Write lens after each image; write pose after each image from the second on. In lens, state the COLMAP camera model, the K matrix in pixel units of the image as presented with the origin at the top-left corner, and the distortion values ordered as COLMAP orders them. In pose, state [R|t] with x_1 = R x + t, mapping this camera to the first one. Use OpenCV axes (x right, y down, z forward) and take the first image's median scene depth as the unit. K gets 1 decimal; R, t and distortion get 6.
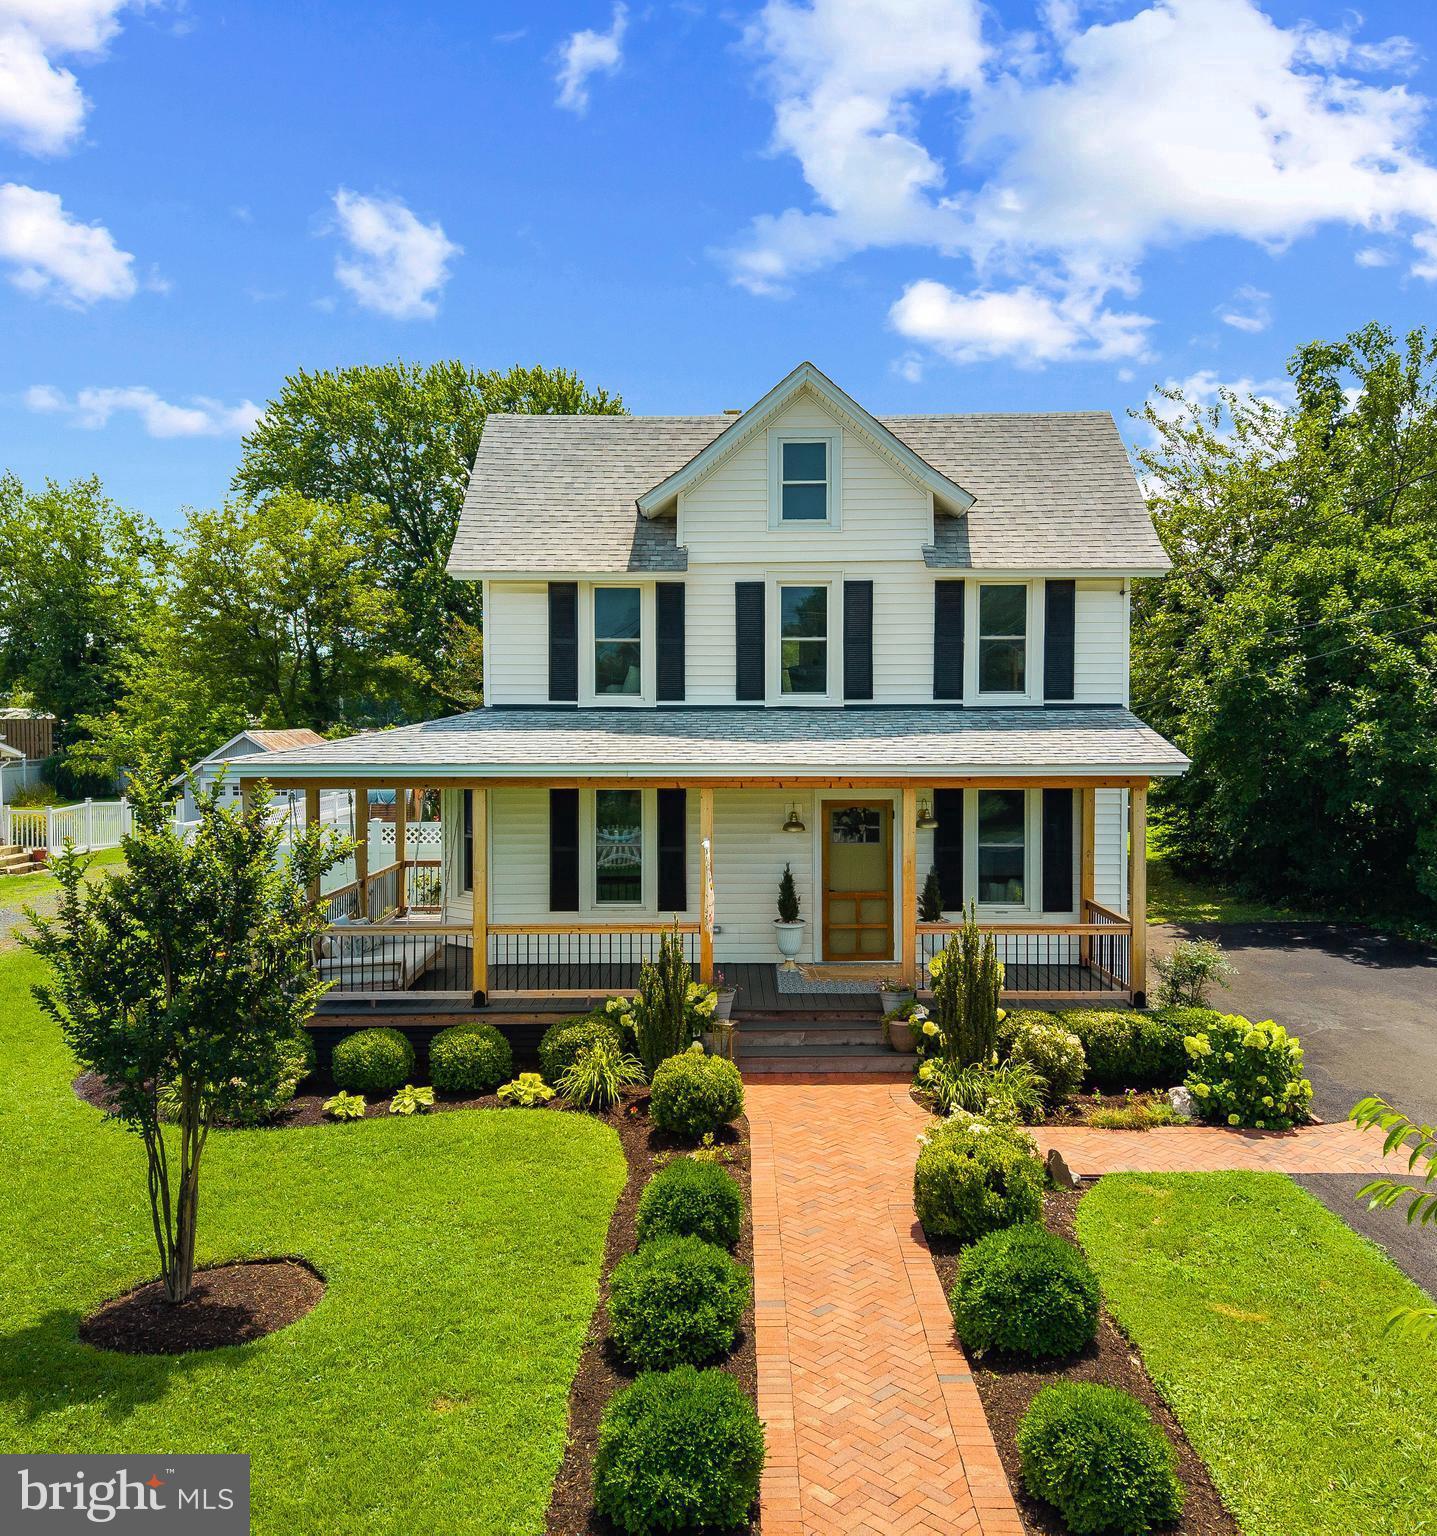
lens RADIAL K [[1190.2, 0, 718.6], [0, 1190.2, 771.8], [0, 0, 1]] dist [0.005922, 0.000207]
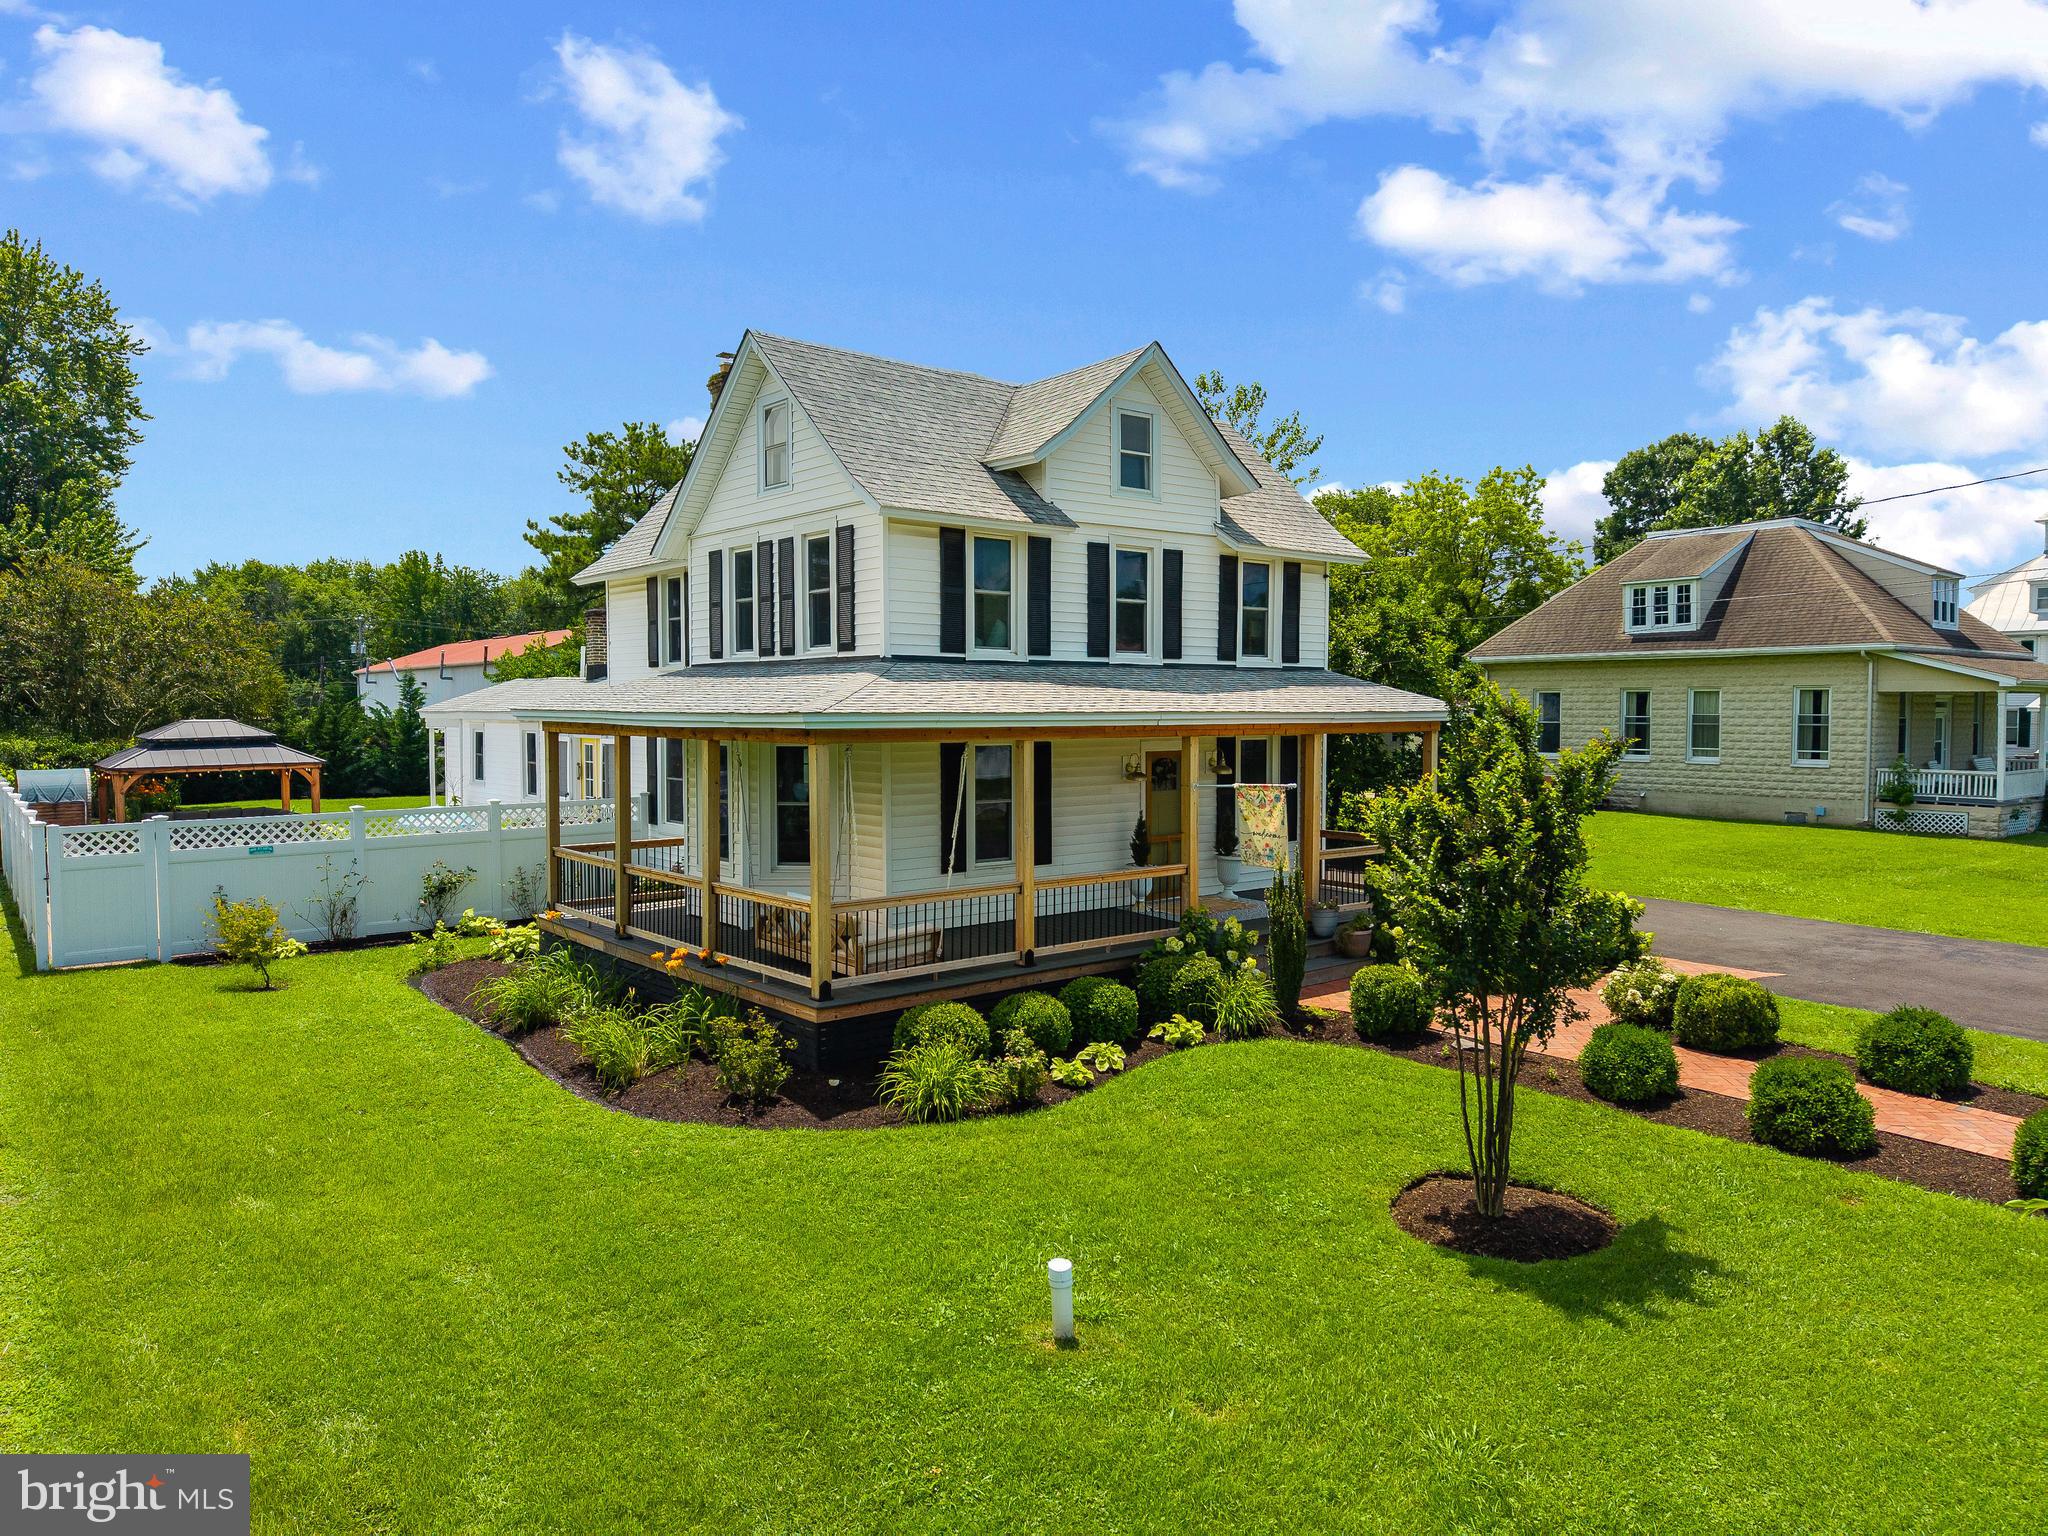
lens RADIAL K [[1380.9, 0, 1027.8], [0, 1380.9, 759.8], [0, 0, 1]] dist [0.022816, -0.001150]
pose [[0.761083, -0.024565, 0.648189, -0.807891], [0.007912, 0.999560, 0.028592, -0.005276], [-0.648606, -0.016632, 0.760943, 0.115883]]
